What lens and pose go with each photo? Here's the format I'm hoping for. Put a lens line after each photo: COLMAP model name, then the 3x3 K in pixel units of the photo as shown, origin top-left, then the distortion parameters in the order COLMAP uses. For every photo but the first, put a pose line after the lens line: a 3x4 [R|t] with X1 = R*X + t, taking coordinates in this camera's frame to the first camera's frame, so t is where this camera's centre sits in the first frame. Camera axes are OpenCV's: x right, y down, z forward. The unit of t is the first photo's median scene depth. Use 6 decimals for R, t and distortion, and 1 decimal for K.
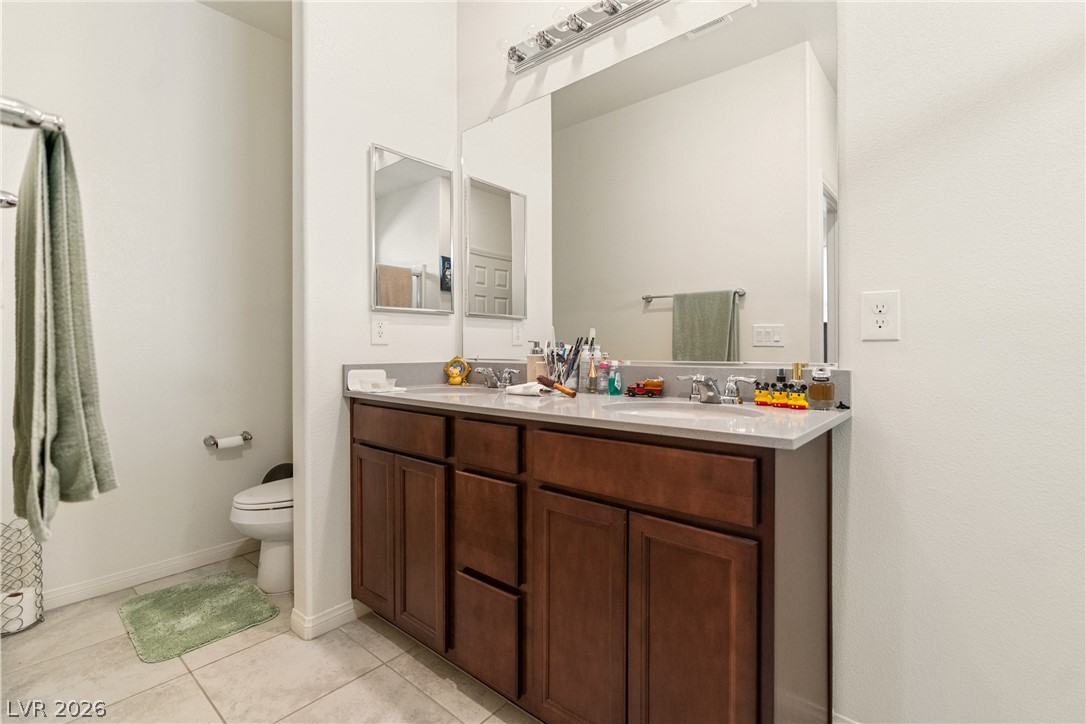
lens RADIAL K [[498.4, 0, 546.4], [0, 498.4, 351.2], [0, 0, 1]] dist [-0.009878, 0.002893]
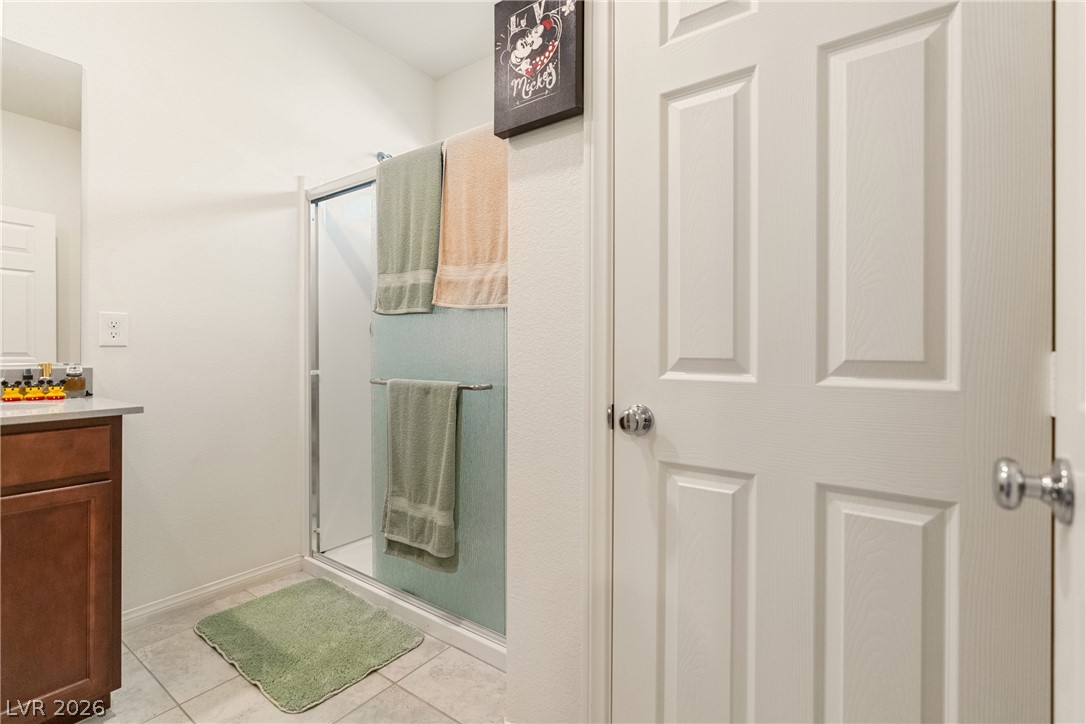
lens RADIAL K [[498.4, 0, 541.0], [0, 498.4, 352.2], [0, 0, 1]] dist [-0.009878, 0.002893]
pose [[-0.082033, -0.006066, 0.996611, -0.873222], [-0.000628, 0.999982, 0.006035, -0.013393], [-0.996629, -0.000130, -0.082036, -0.137963]]
